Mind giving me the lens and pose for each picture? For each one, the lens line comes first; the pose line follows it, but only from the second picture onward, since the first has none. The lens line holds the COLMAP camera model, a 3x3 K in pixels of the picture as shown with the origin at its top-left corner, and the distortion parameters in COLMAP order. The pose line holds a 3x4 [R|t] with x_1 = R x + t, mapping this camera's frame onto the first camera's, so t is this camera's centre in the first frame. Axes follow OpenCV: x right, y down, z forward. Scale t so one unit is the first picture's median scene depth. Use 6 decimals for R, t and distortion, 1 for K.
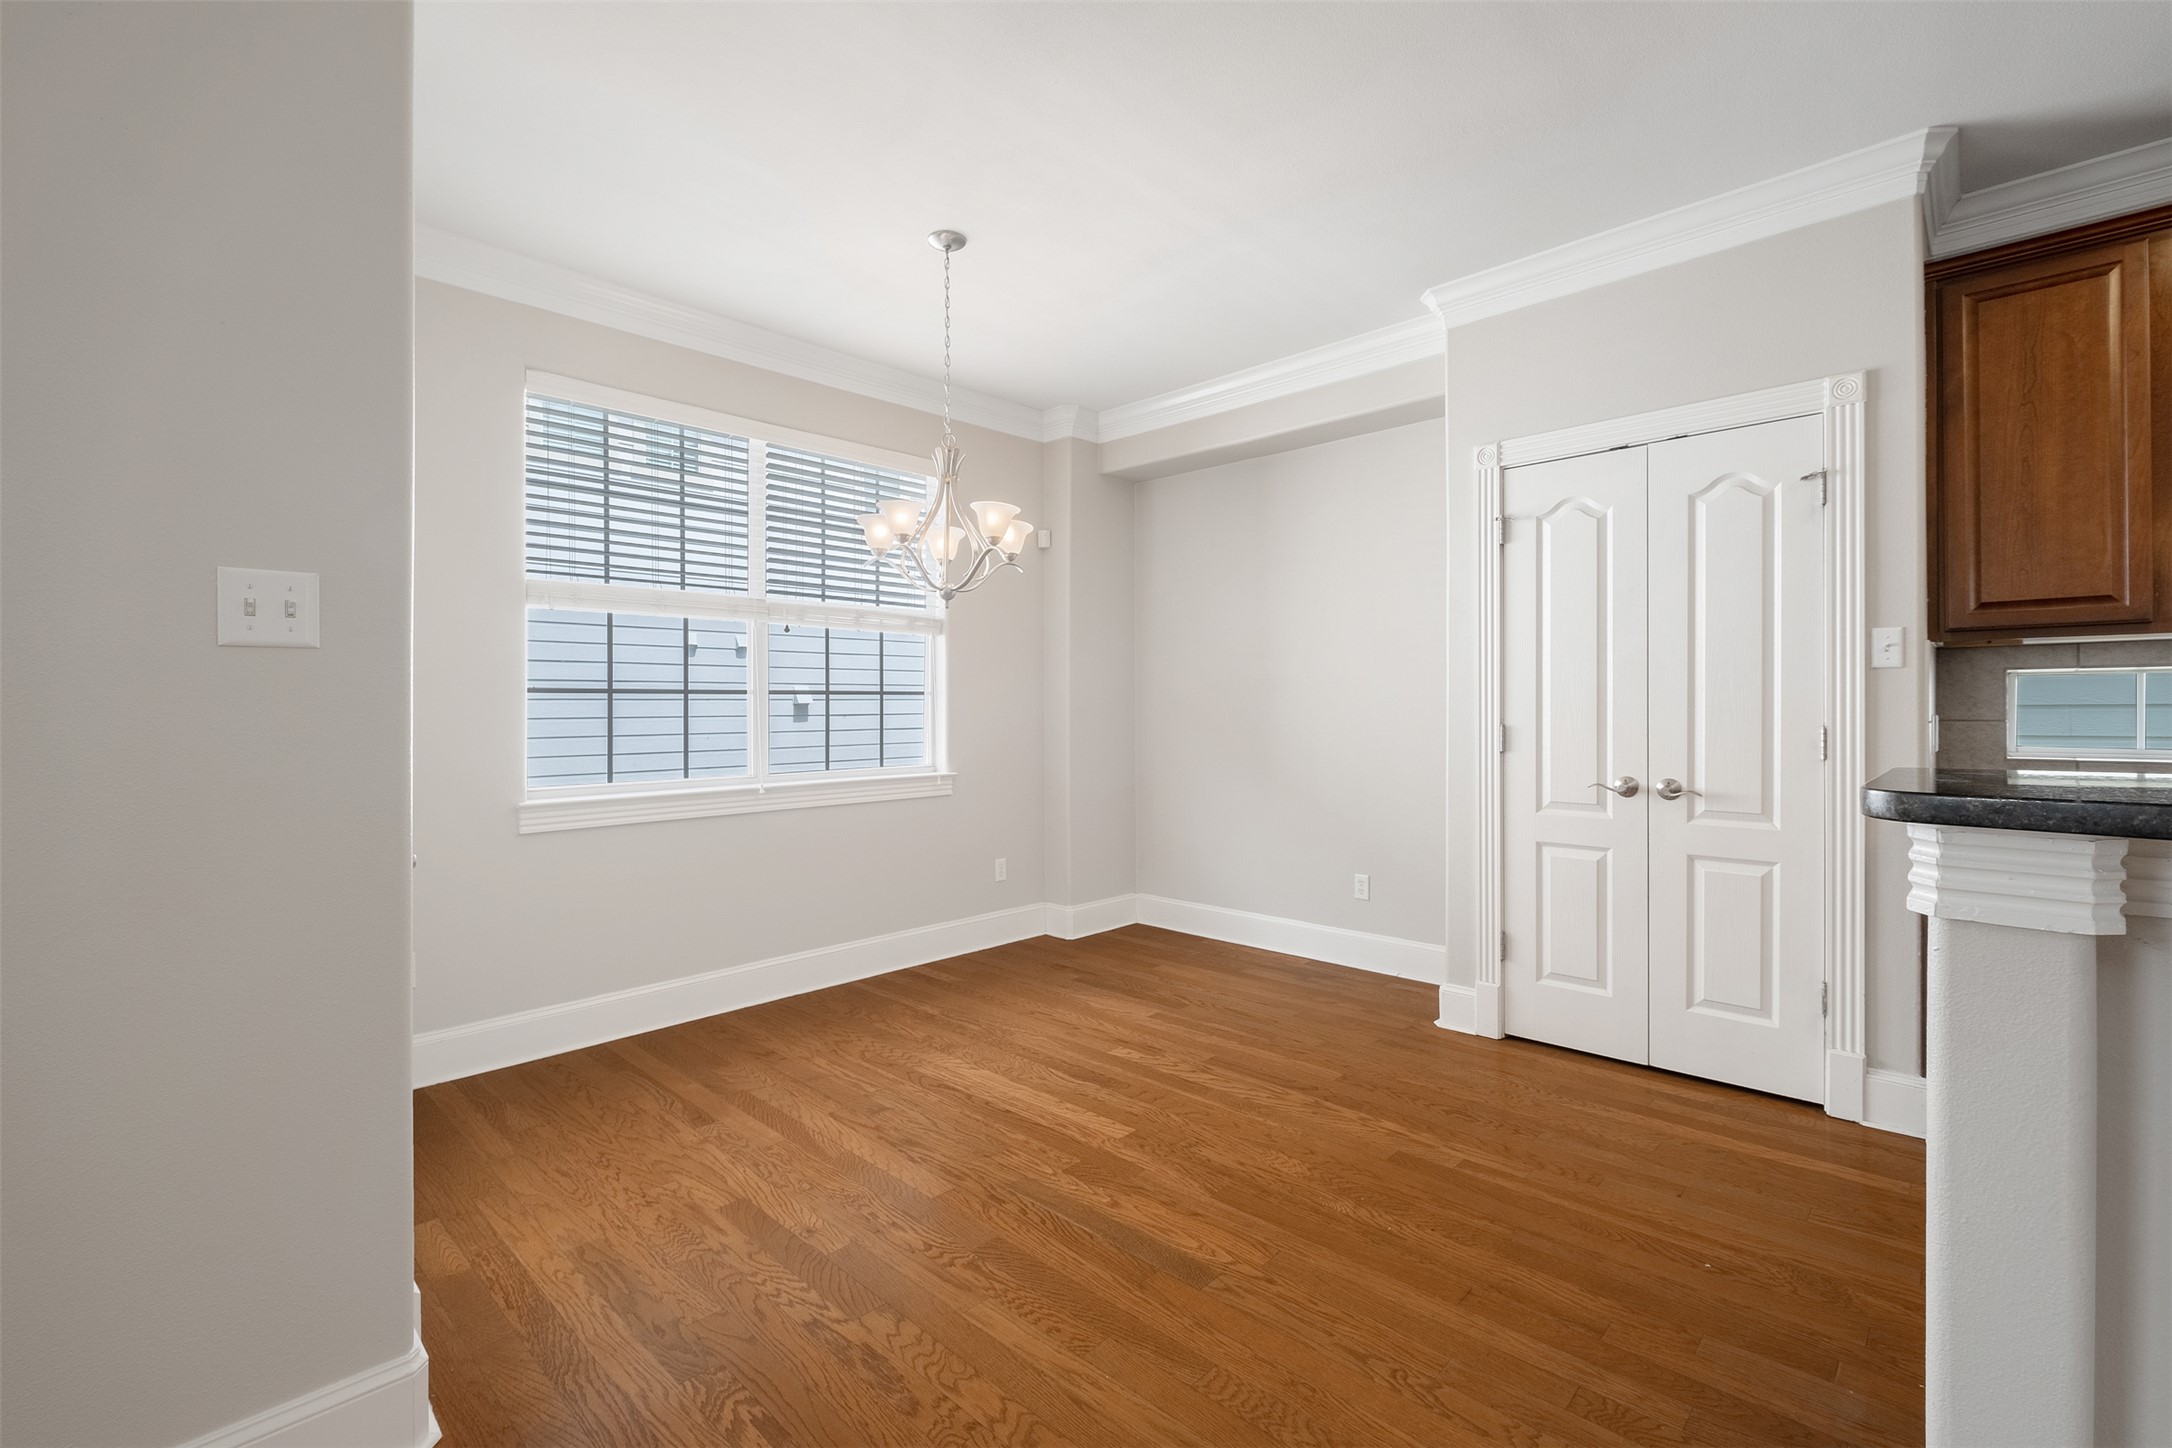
lens RADIAL K [[958.7, 0, 1095.9], [0, 958.7, 714.2], [0, 0, 1]] dist [-0.001842, -0.000565]
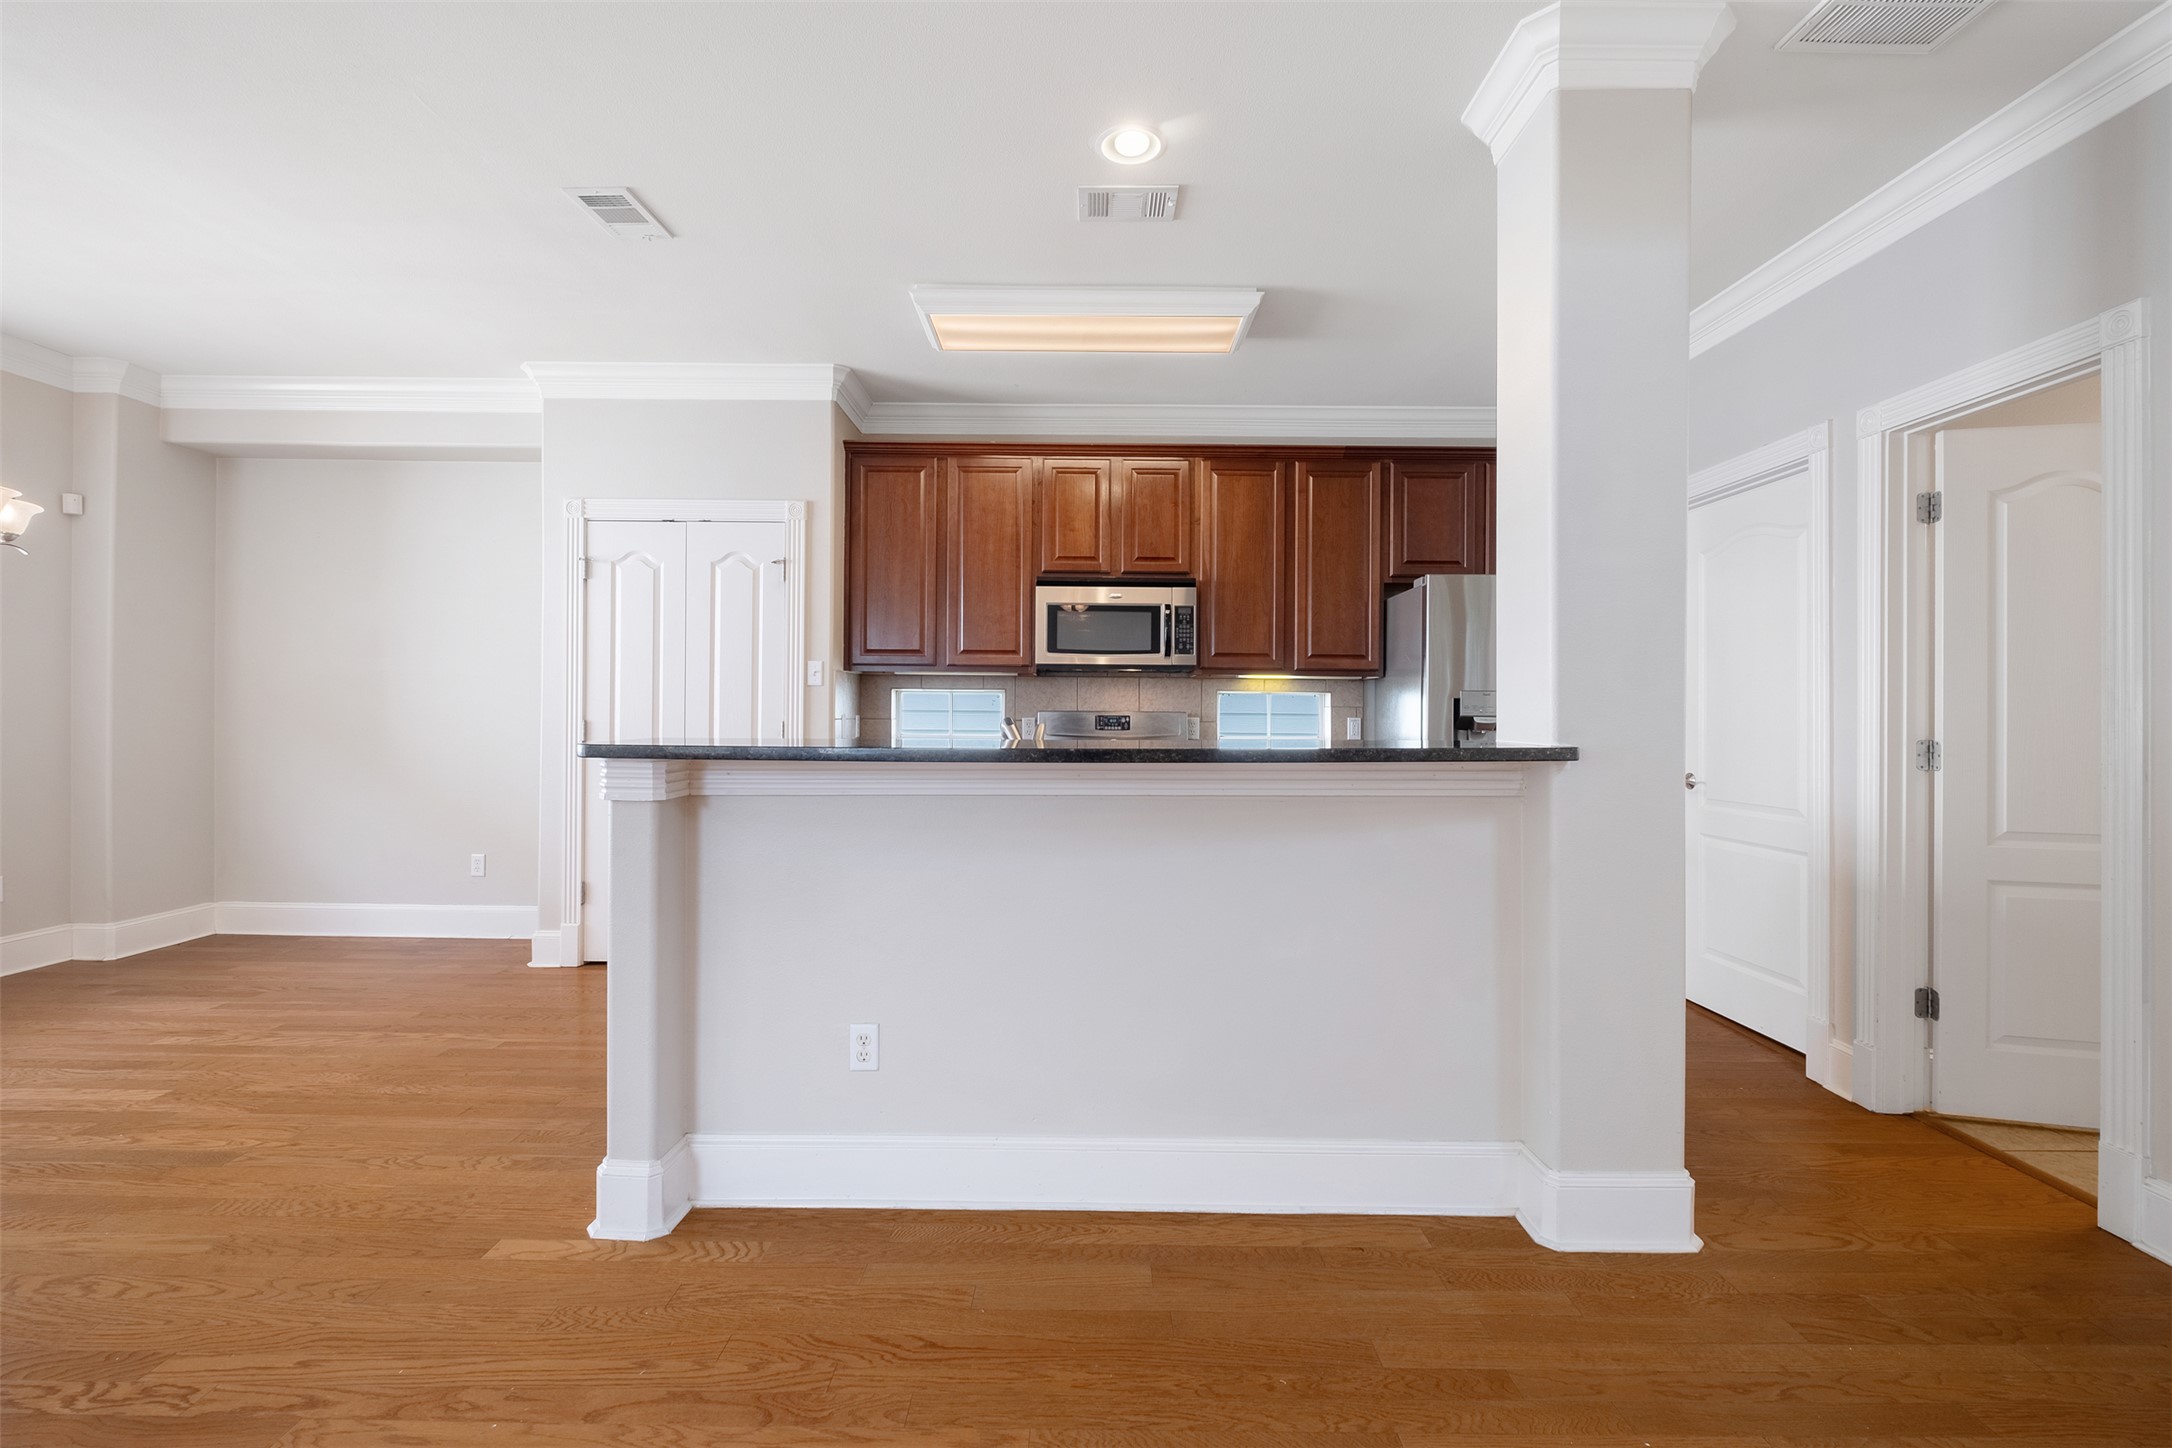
lens RADIAL K [[942.9, 0, 1086.0], [0, 942.9, 724.0], [0, 0, 1]] dist [0.001166, -0.004306]
pose [[0.727276, 0.005189, 0.686325, 0.056259], [-0.010967, 0.999932, 0.004061, 0.003875], [-0.686257, -0.010480, 0.727284, -0.435692]]
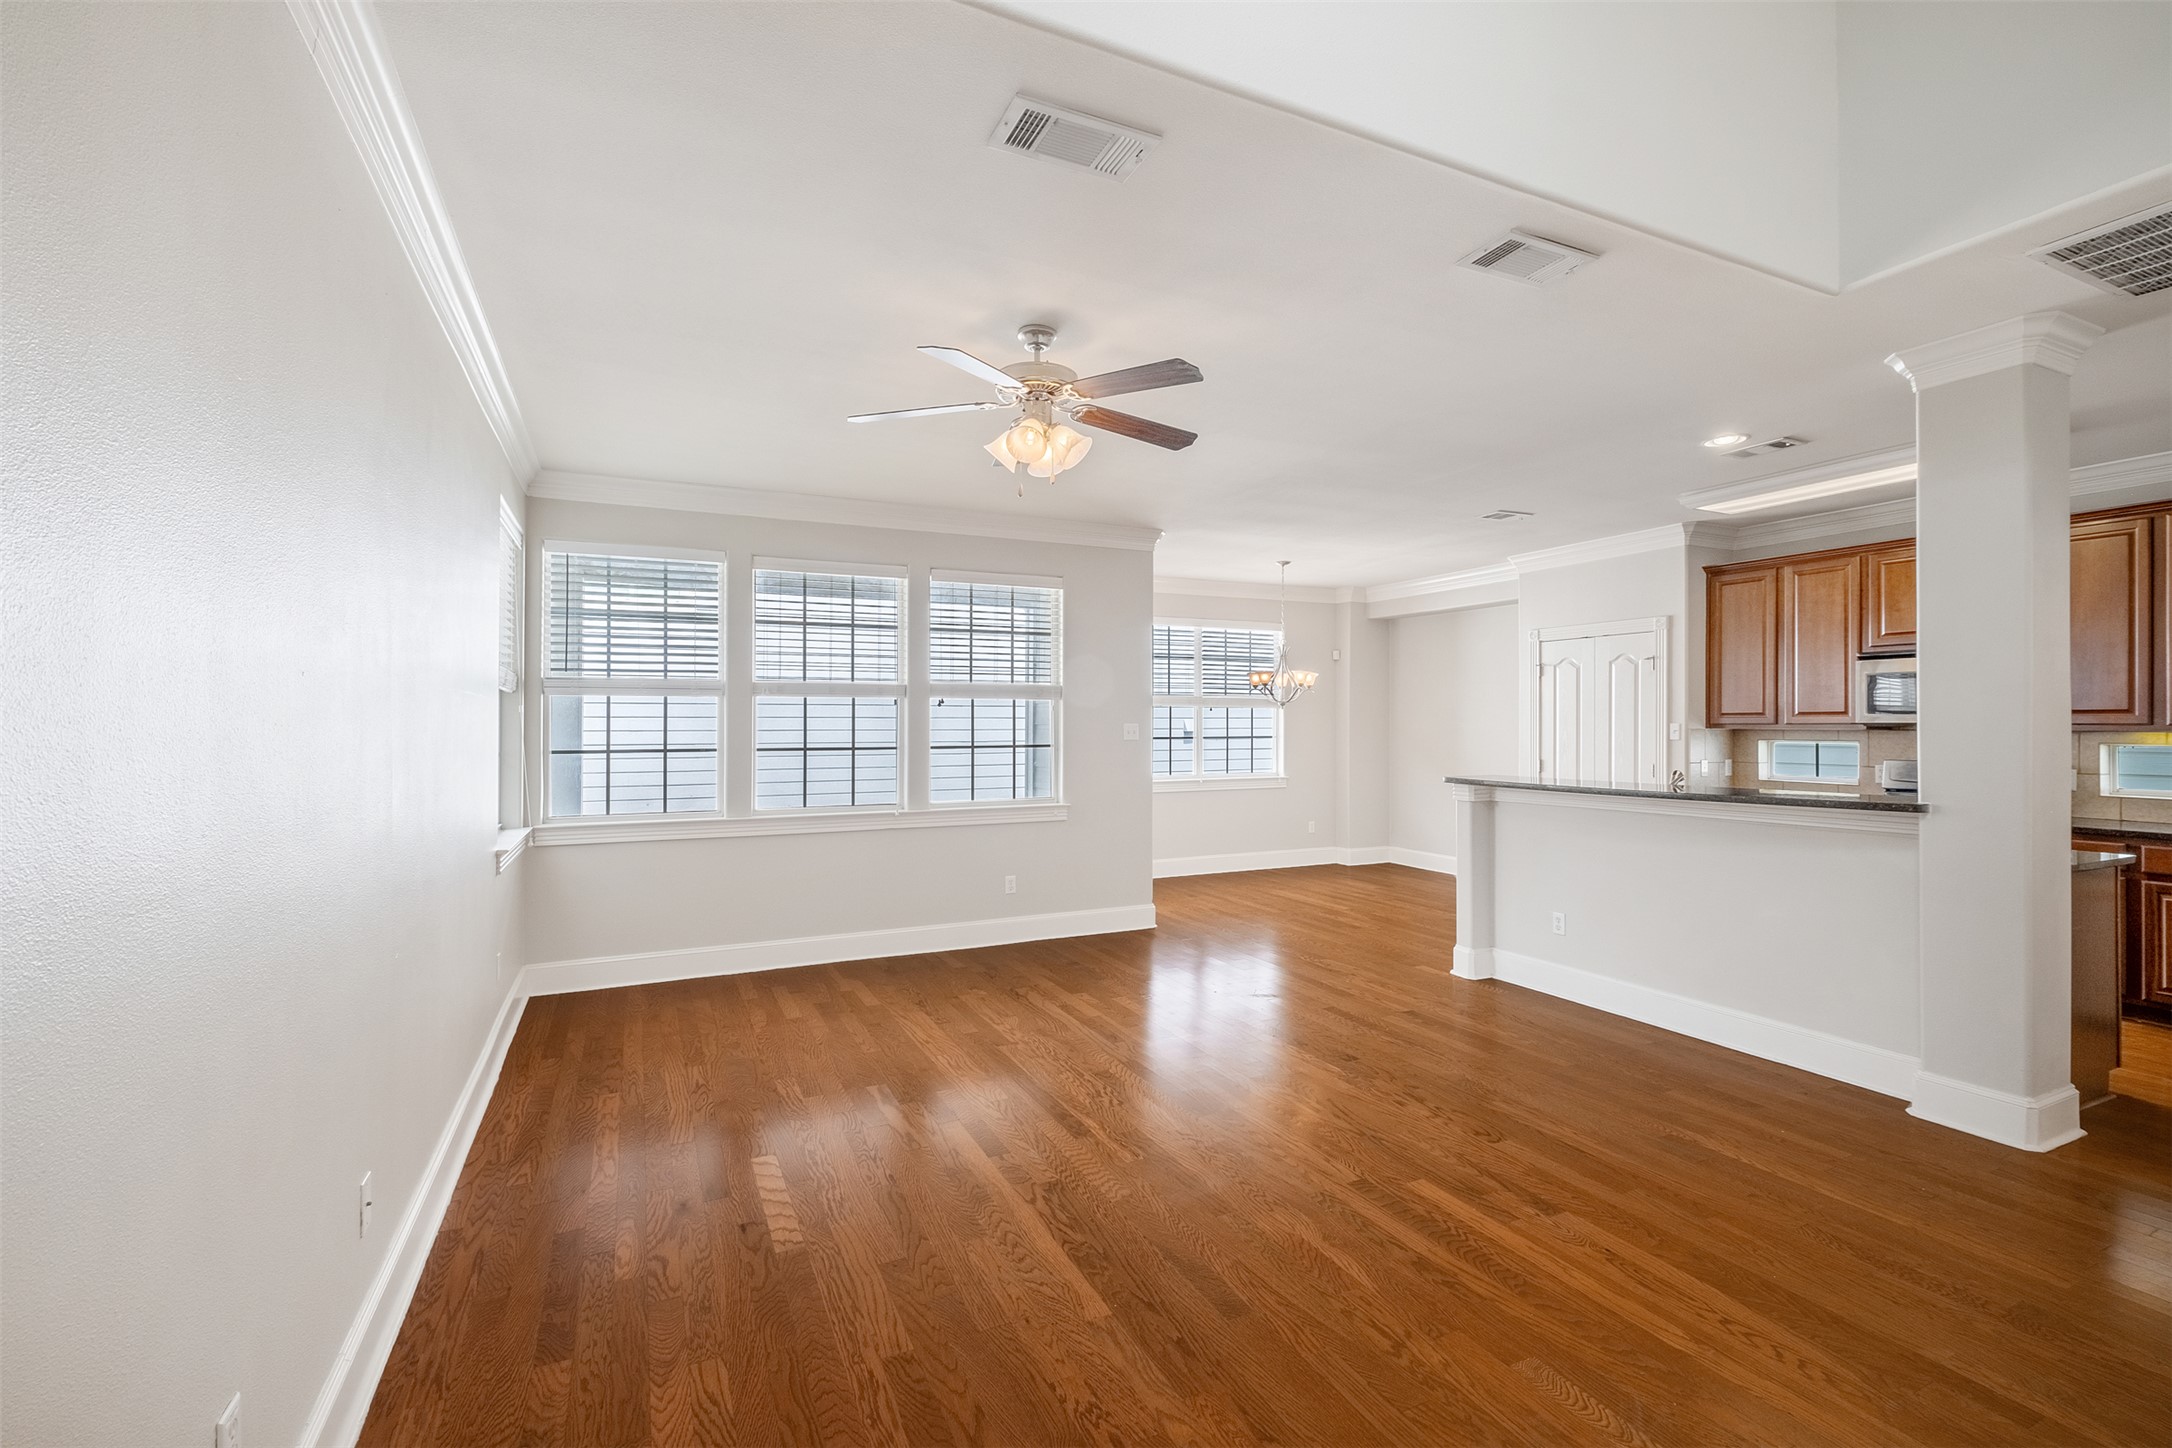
lens RADIAL K [[905.5, 0, 1086.0], [0, 905.5, 724.0], [0, 0, 1]] dist [-0.000686, -0.000062]
pose [[0.929579, 0.003886, -0.368604, 0.260388], [-0.005888, 0.999973, -0.004309, -0.063149], [0.368577, 0.006176, 0.929577, -1.505996]]
